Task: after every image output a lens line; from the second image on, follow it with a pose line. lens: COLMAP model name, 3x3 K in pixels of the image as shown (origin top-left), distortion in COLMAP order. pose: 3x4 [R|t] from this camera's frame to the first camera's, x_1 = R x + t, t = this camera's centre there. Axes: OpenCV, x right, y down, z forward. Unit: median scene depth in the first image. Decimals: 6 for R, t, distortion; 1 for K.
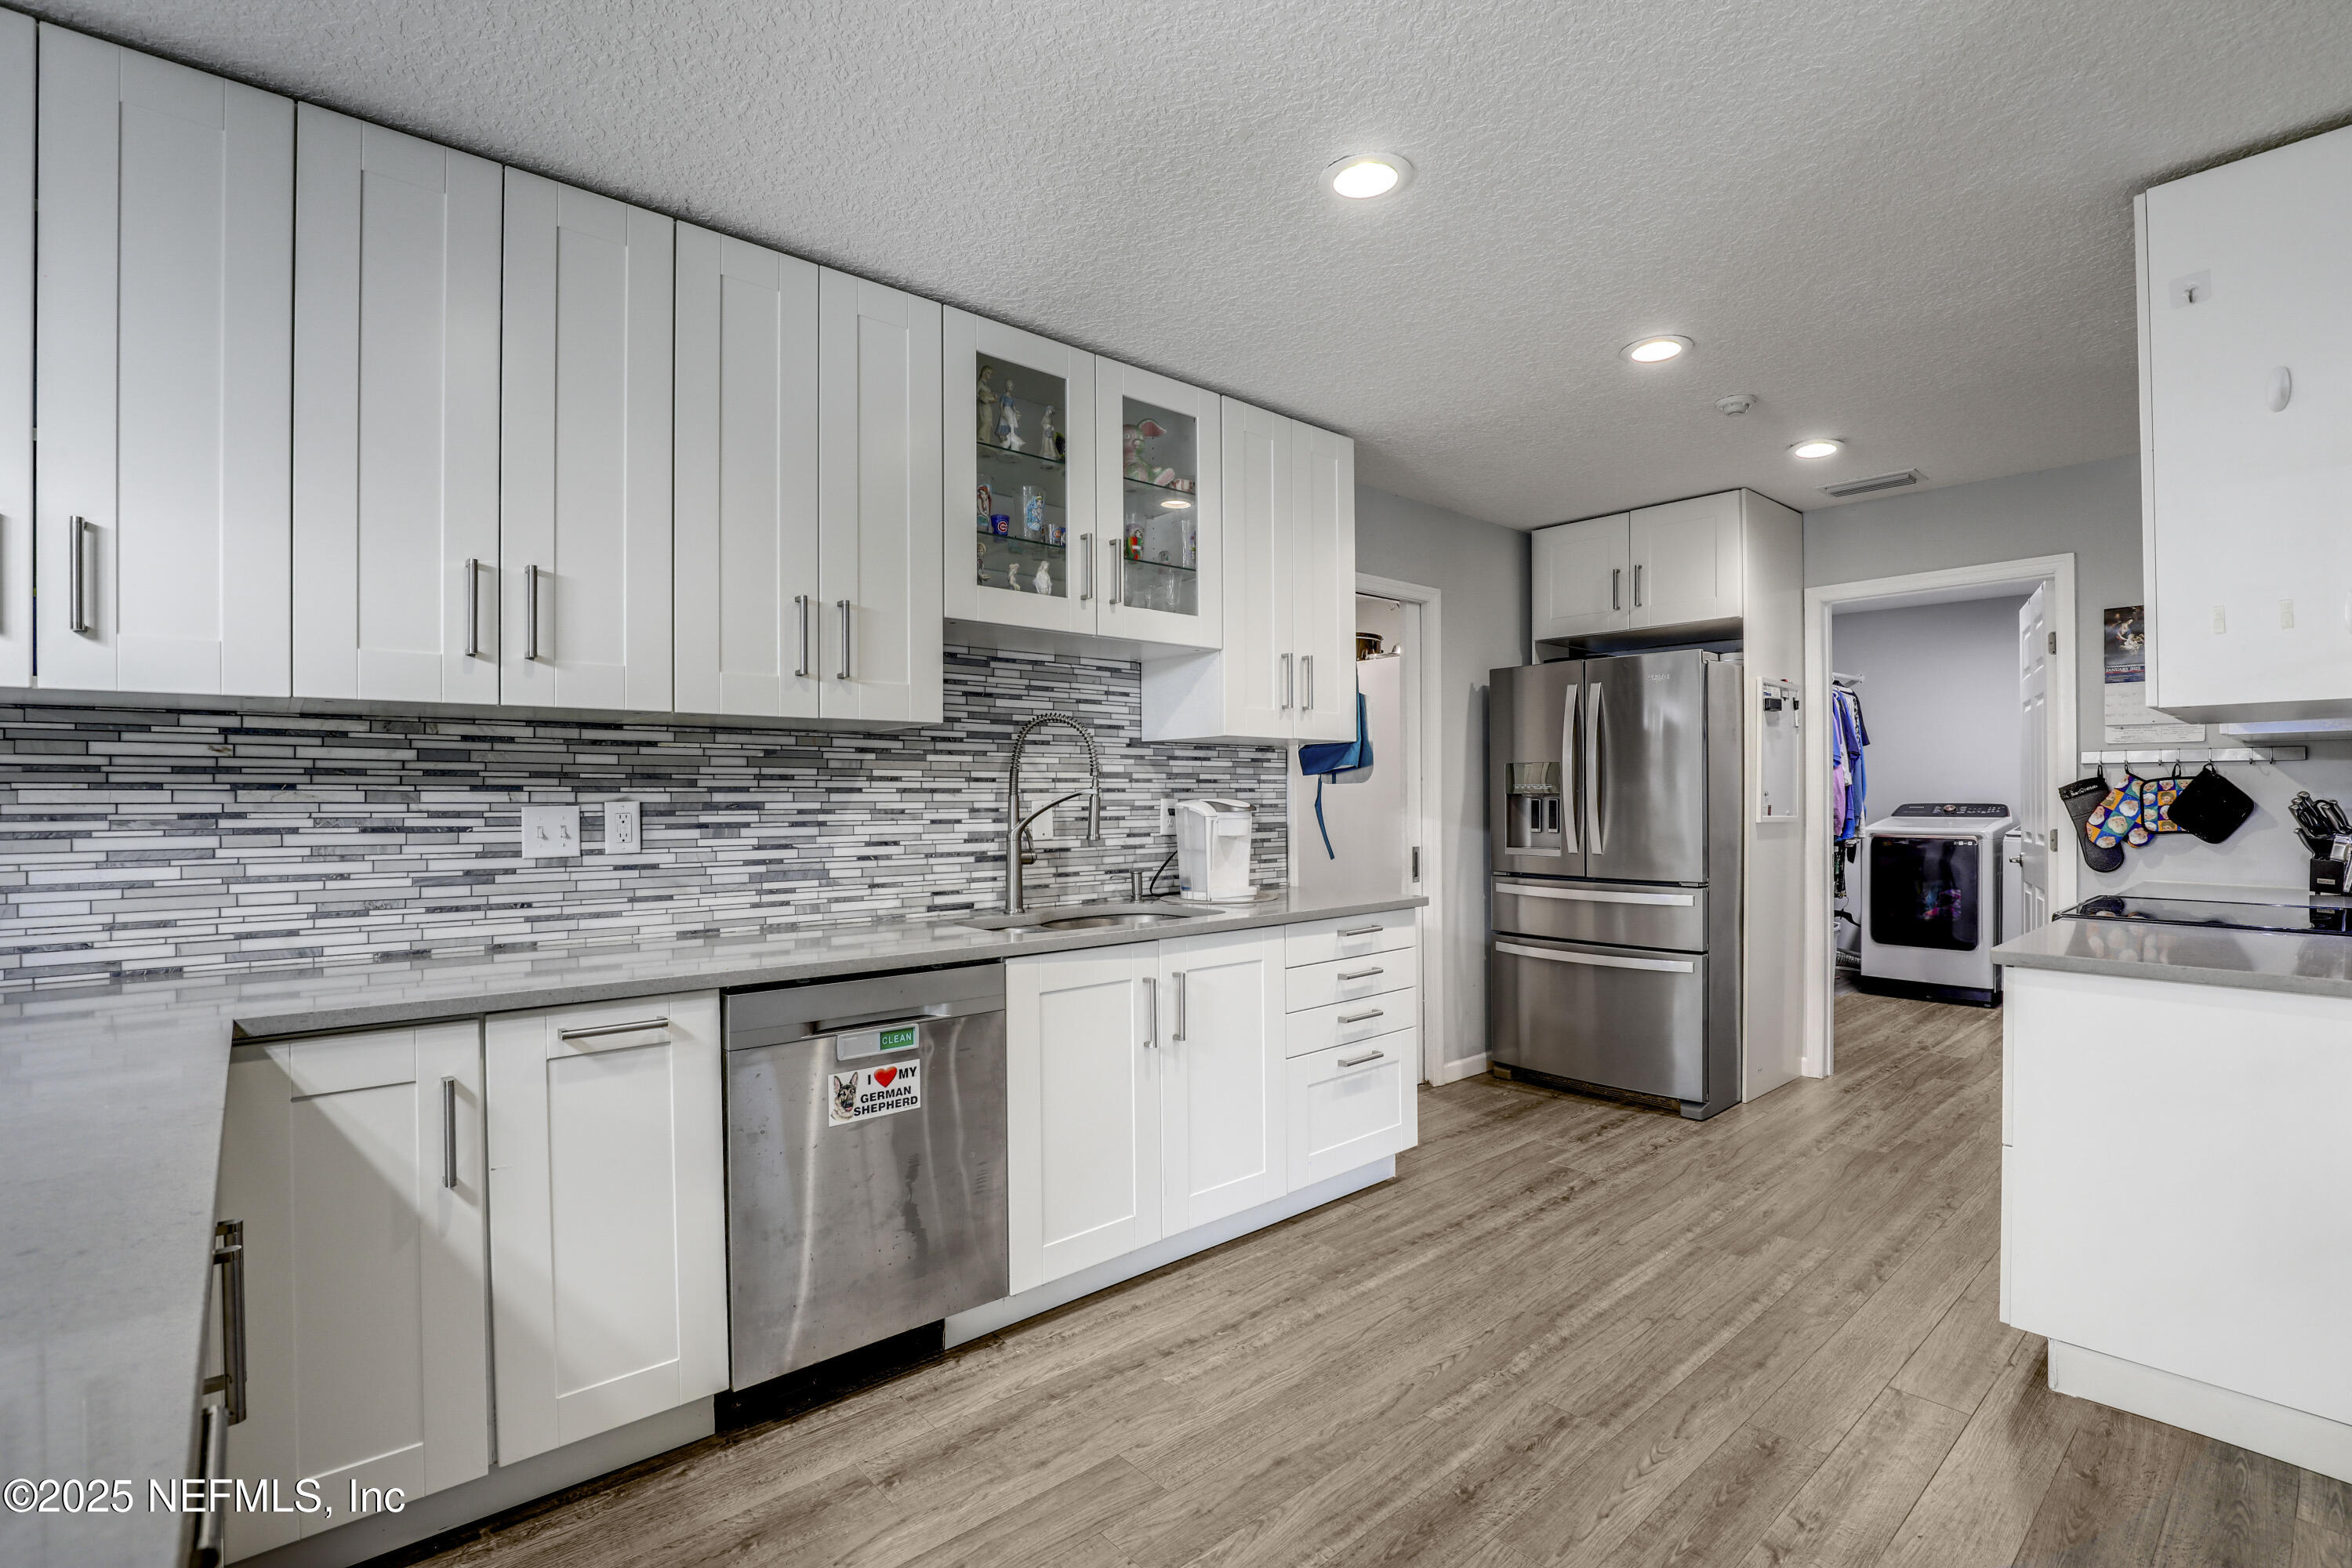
lens RADIAL K [[1093.8, 0, 1159.0], [0, 1093.8, 793.0], [0, 0, 1]] dist [-0.044092, 0.010648]
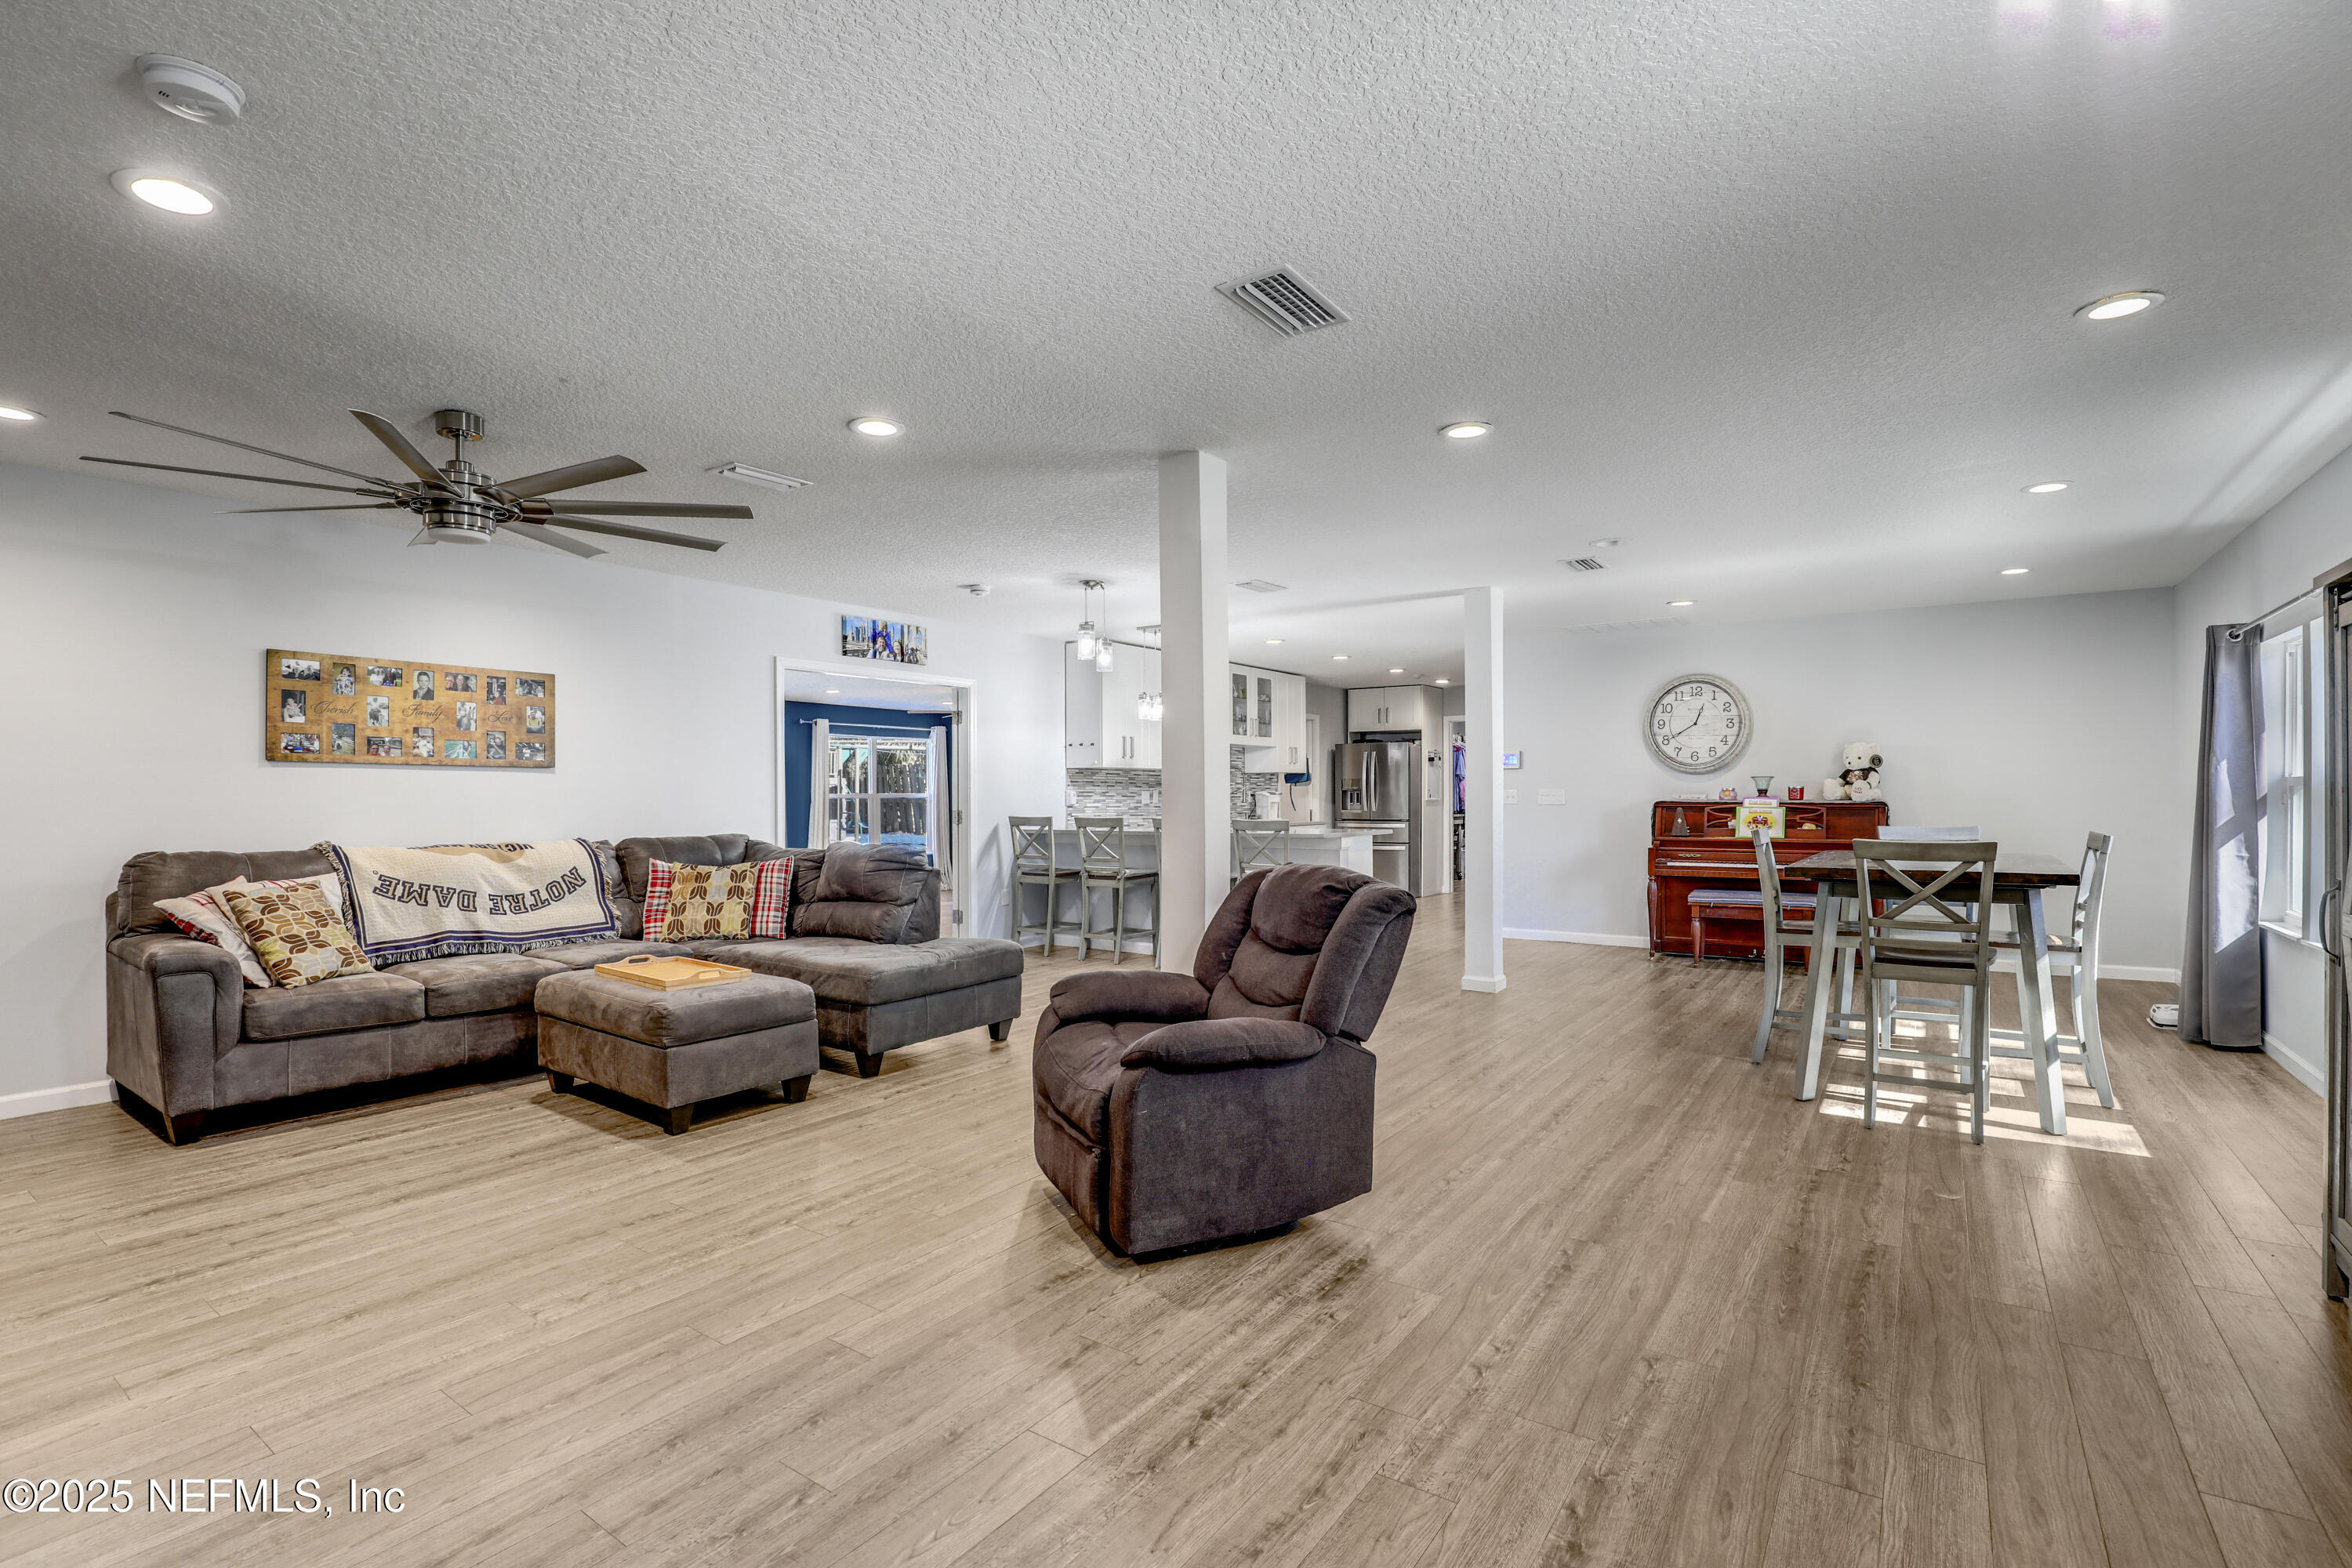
lens RADIAL K [[1088.9, 0, 1176.0], [0, 1088.9, 784.0], [0, 0, 1]] dist [-0.031213, 0.000127]
pose [[0.969417, 0.005511, 0.245356, -1.147726], [-0.002929, 0.999936, -0.010887, 0.023284], [-0.245400, 0.009835, 0.969372, -2.351966]]
